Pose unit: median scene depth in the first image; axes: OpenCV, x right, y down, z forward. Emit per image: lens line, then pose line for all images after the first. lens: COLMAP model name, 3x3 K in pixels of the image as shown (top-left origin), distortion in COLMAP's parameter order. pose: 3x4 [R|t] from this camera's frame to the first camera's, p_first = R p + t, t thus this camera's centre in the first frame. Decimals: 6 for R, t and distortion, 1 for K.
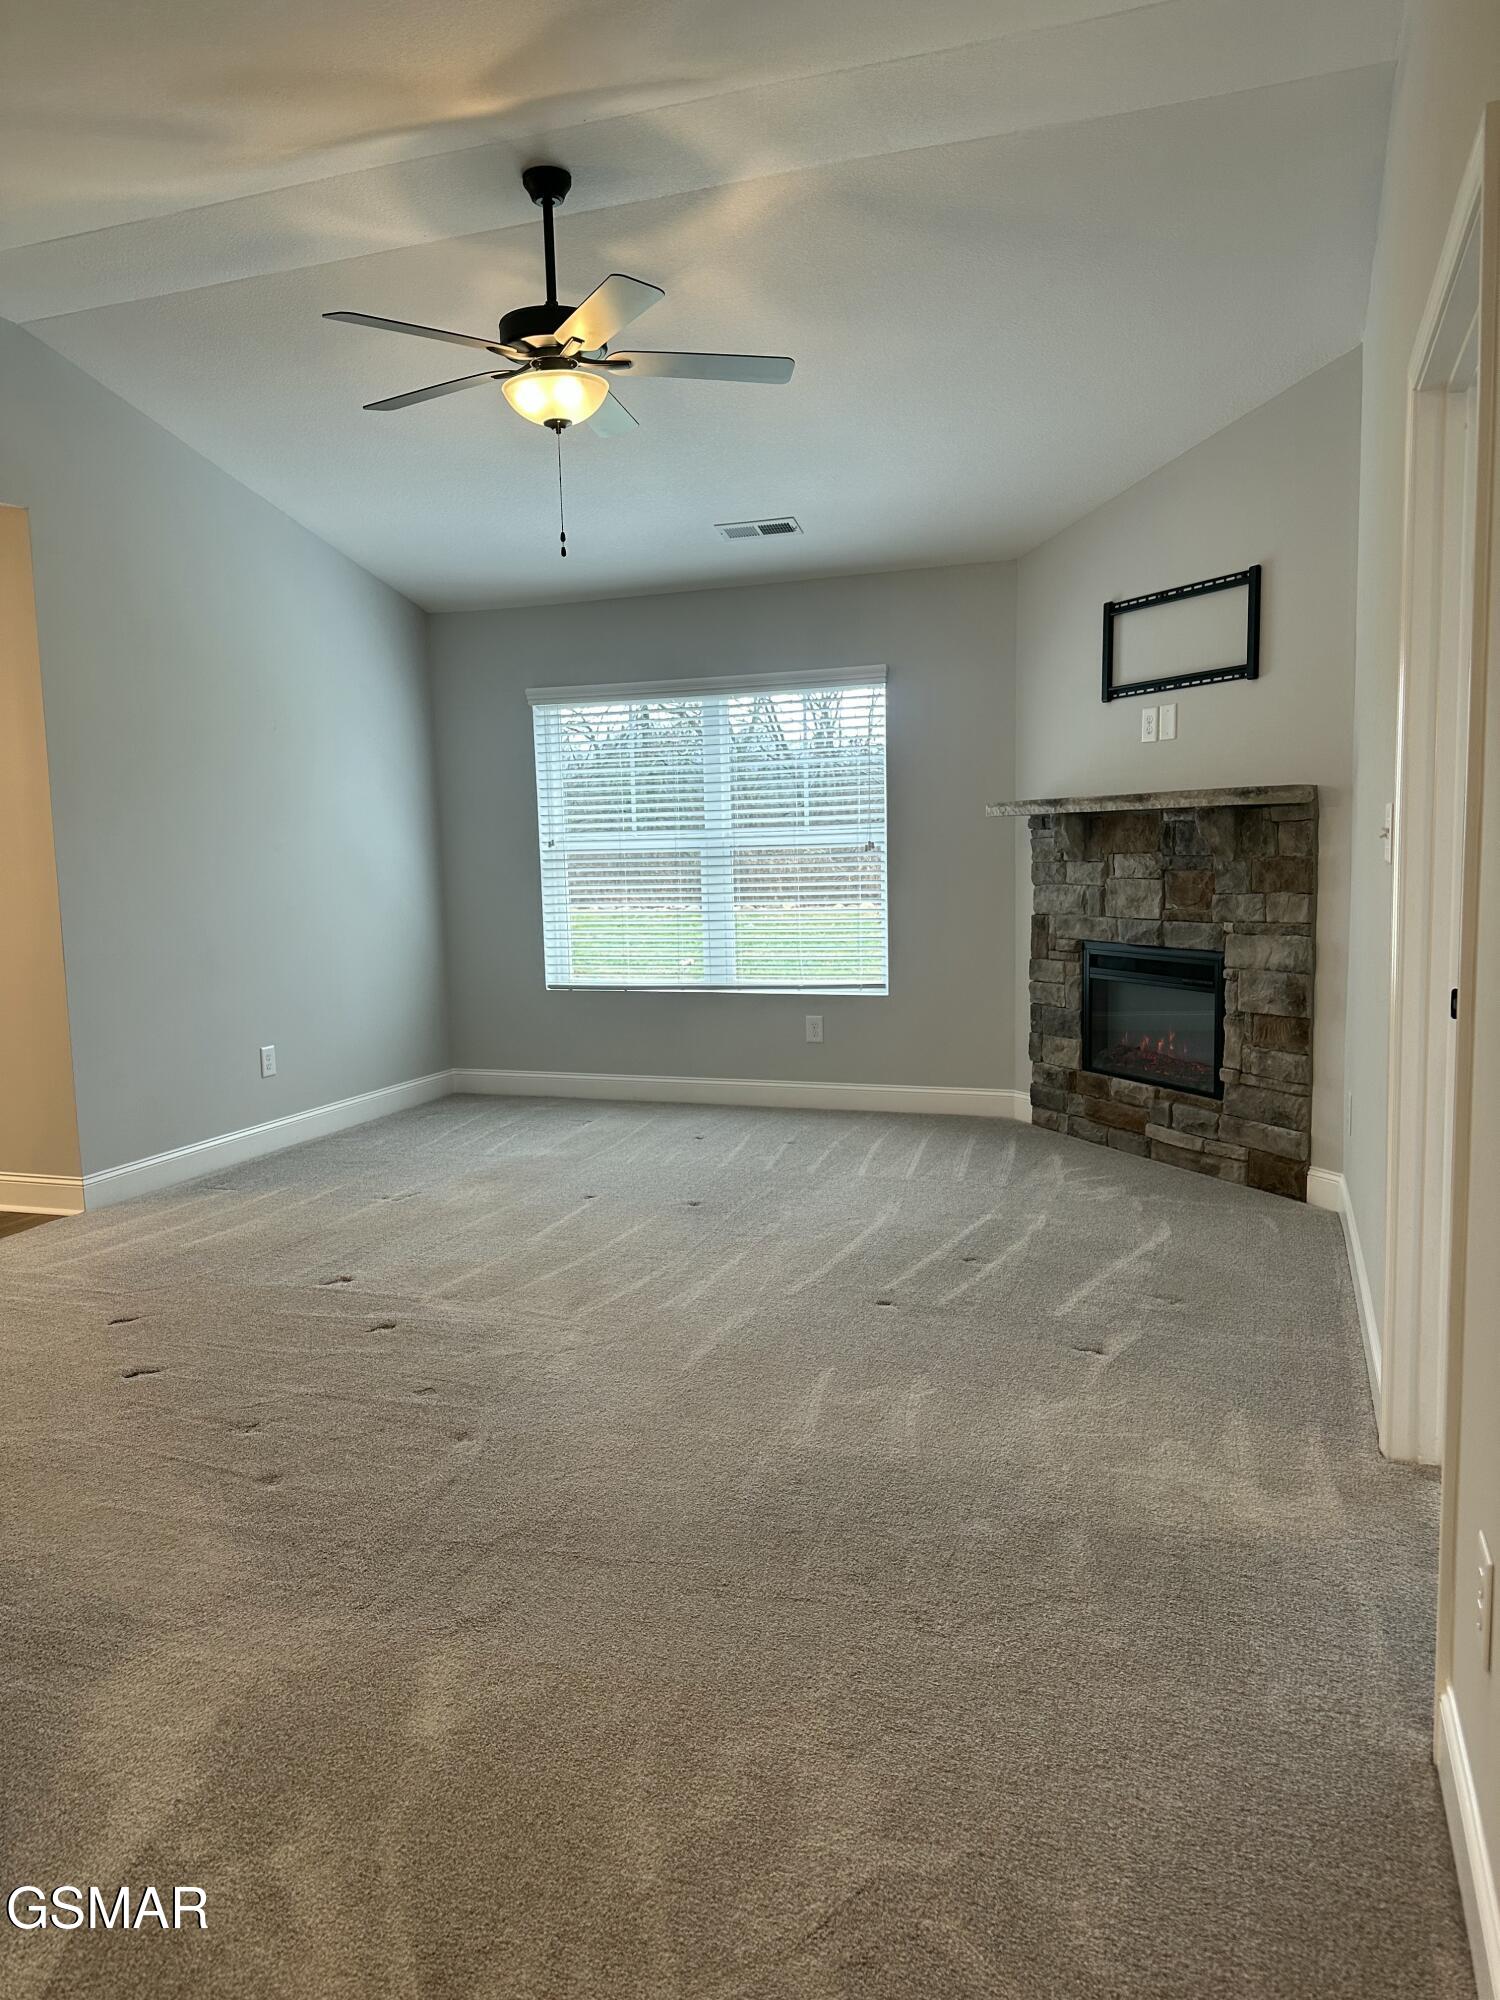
lens RADIAL K [[1397.6, 0, 750.0], [0, 1397.6, 1000.0], [0, 0, 1]] dist [0.148214, -0.143439]
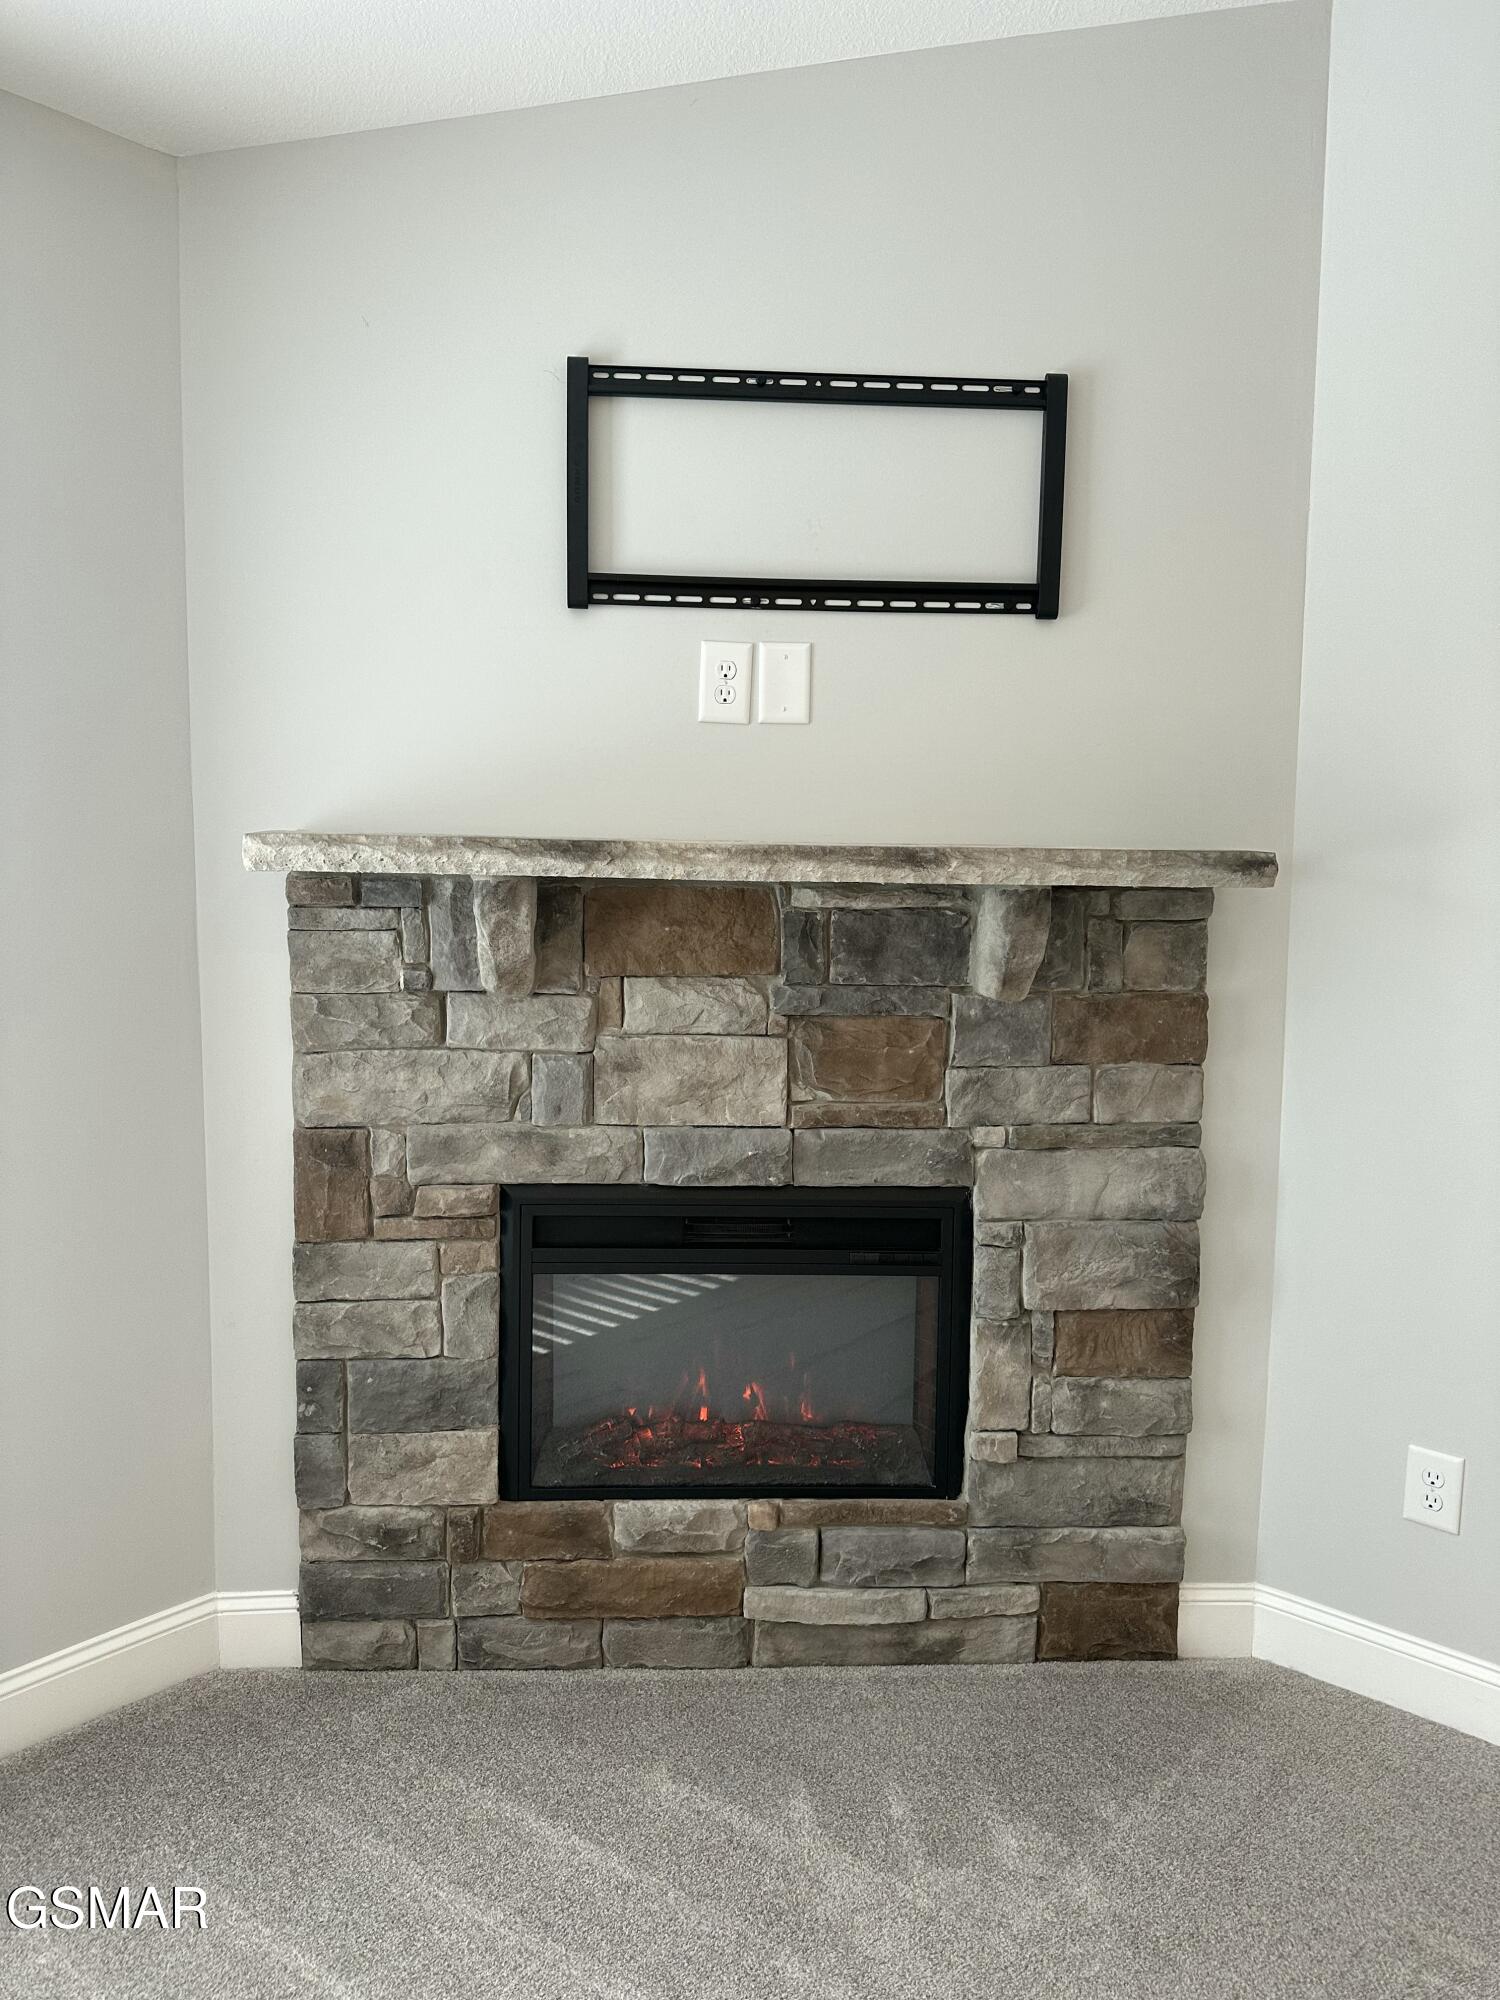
lens RADIAL K [[1391.3, 0, 736.4], [0, 1391.3, 1012.4], [0, 0, 1]] dist [0.163819, -0.300344]
pose [[0.379900, -0.063532, 0.922843, -0.117455], [0.079516, 0.996189, 0.035848, -0.109659], [-0.921604, 0.059762, 0.383504, 0.845636]]
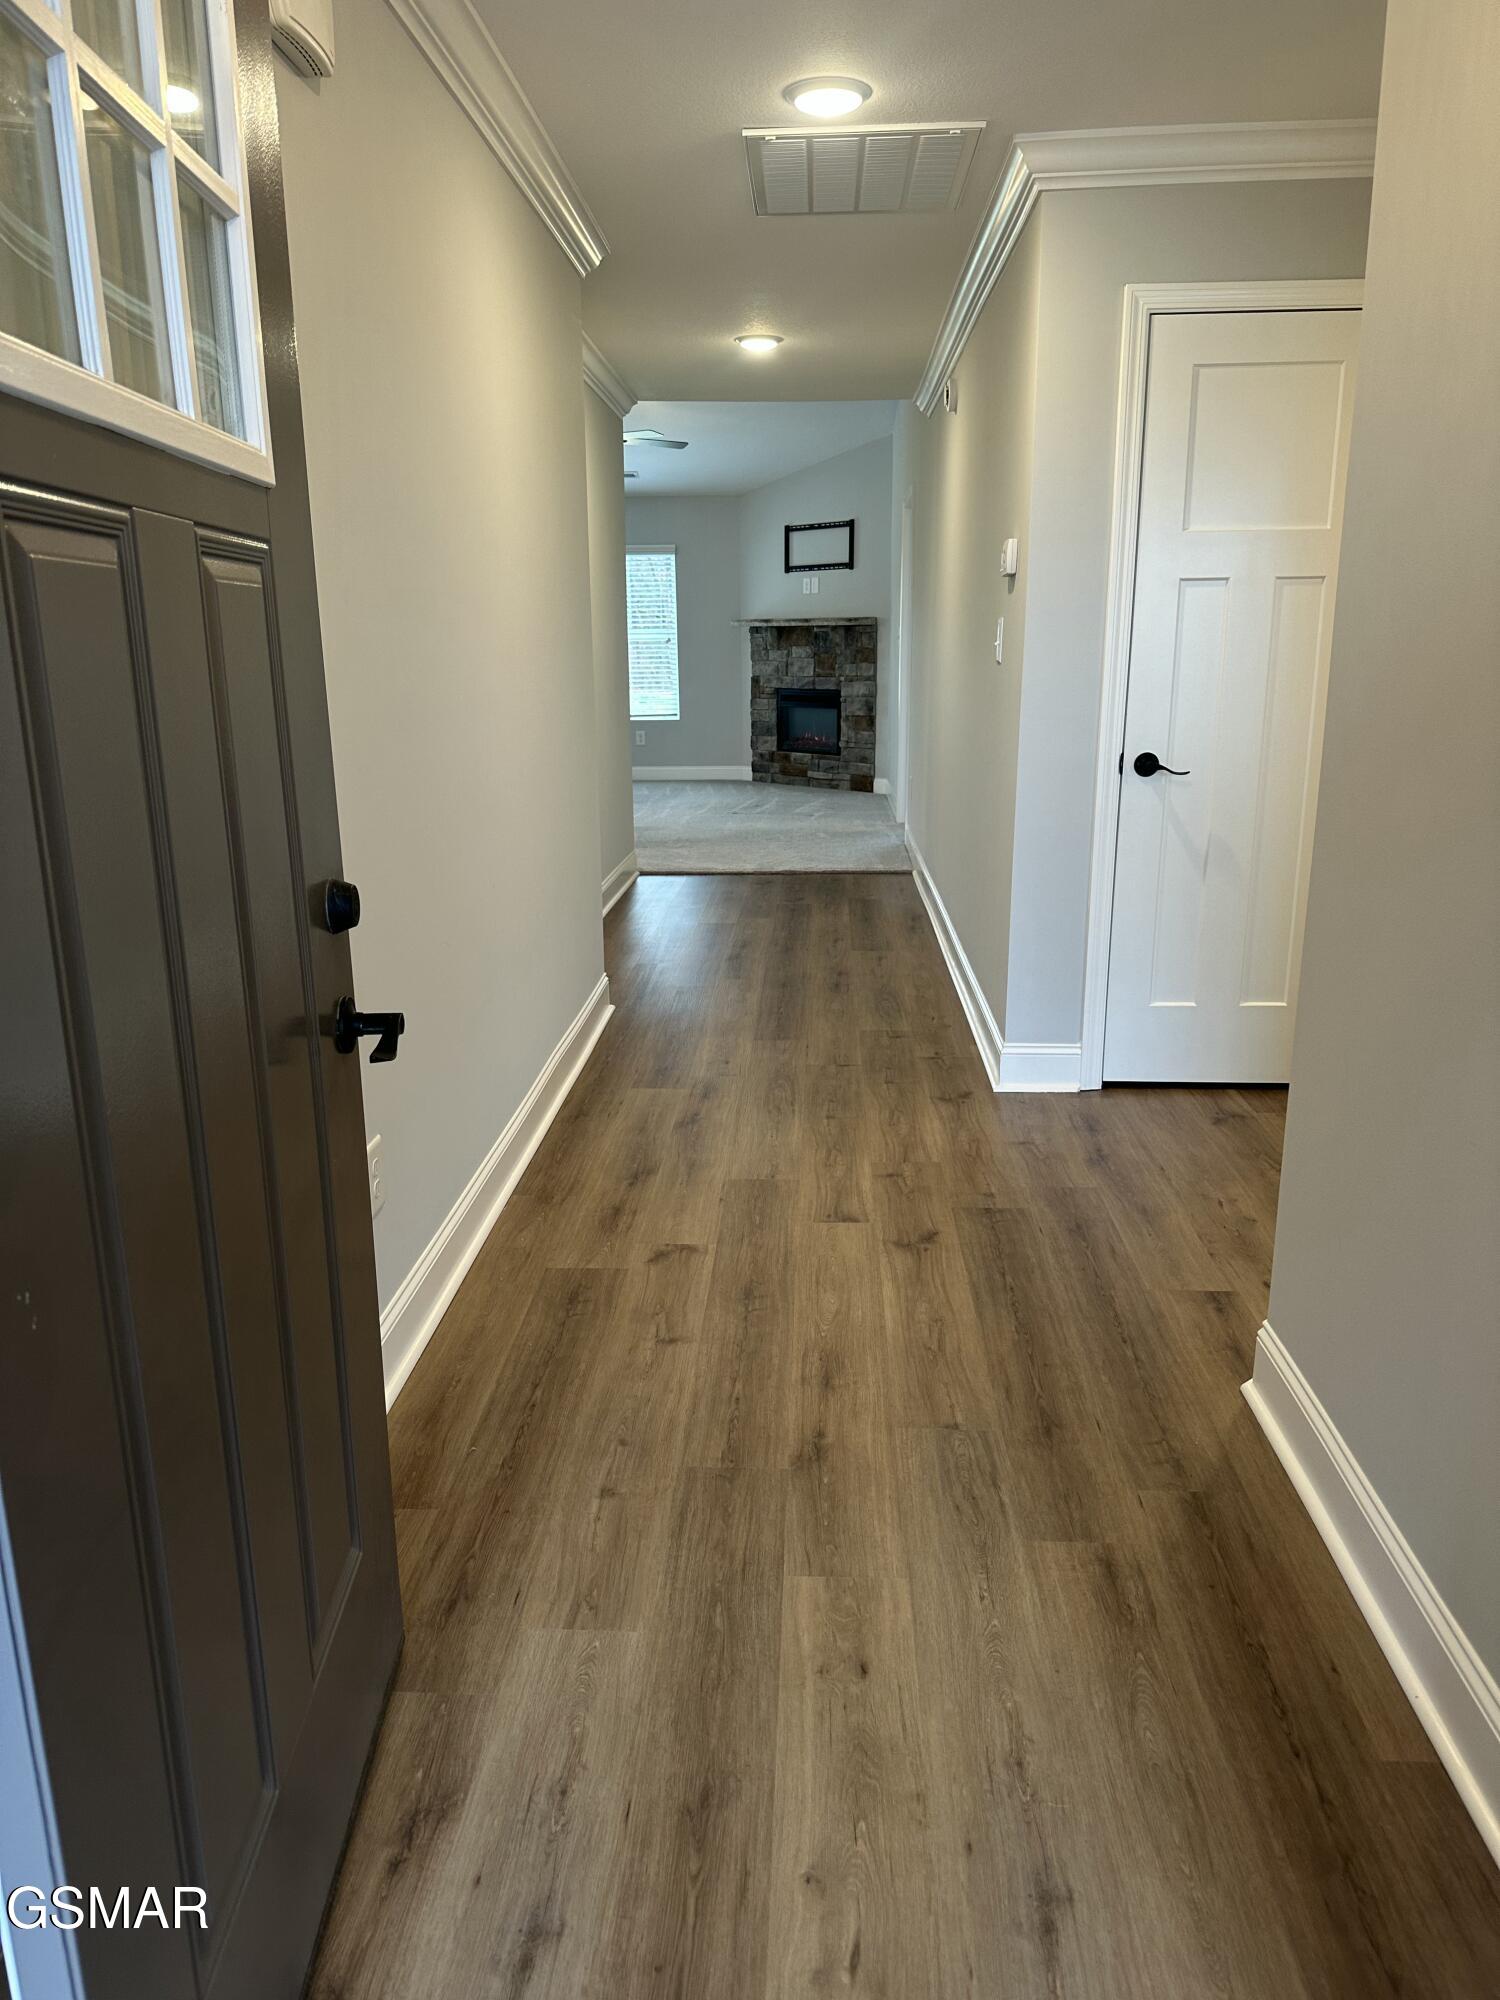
lens RADIAL K [[1391.3, 0, 736.4], [0, 1391.3, 1012.4], [0, 0, 1]] dist [0.163819, -0.300344]
pose [[0.960084, -0.063876, 0.272320, -0.472045], [0.023363, 0.988486, 0.149496, 0.135302], [-0.278734, -0.137167, 0.950522, -1.167823]]
